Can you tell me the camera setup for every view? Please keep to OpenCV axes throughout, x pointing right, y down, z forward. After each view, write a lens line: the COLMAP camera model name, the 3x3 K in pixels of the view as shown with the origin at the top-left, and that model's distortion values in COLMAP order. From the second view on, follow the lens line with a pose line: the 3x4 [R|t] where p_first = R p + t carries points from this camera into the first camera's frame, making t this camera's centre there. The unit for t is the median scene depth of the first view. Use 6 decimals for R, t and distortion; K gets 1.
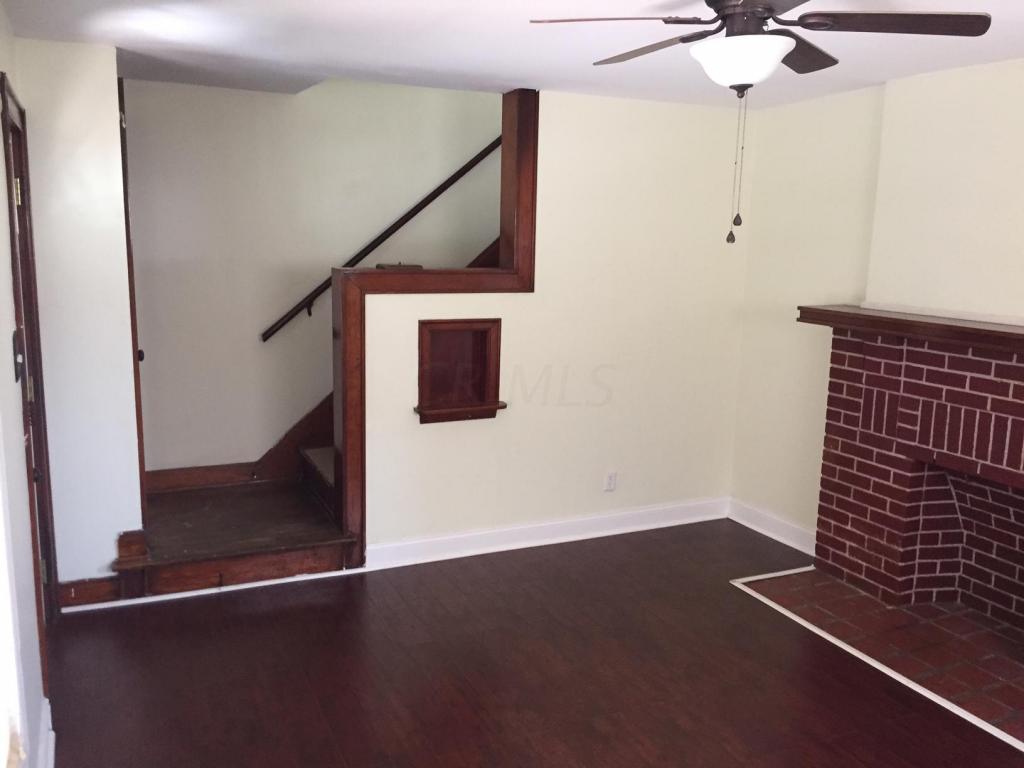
lens RADIAL K [[857.0, 0, 509.4], [0, 857.0, 390.0], [0, 0, 1]] dist [0.072293, -0.108544]
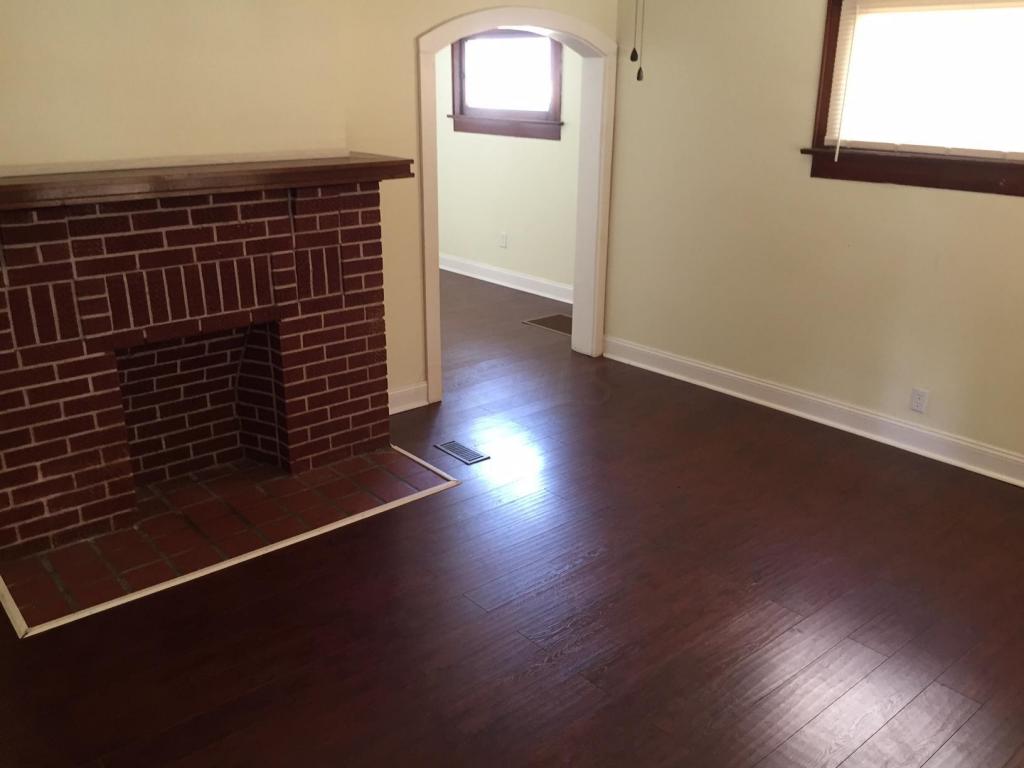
lens RADIAL K [[875.5, 0, 512.0], [0, 875.5, 384.0], [0, 0, 1]] dist [0.070919, -0.121570]
pose [[-0.273939, -0.341879, 0.898930, -0.404490], [0.162376, 0.904826, 0.393604, -0.161327], [-0.947941, 0.253788, -0.192355, 0.816366]]
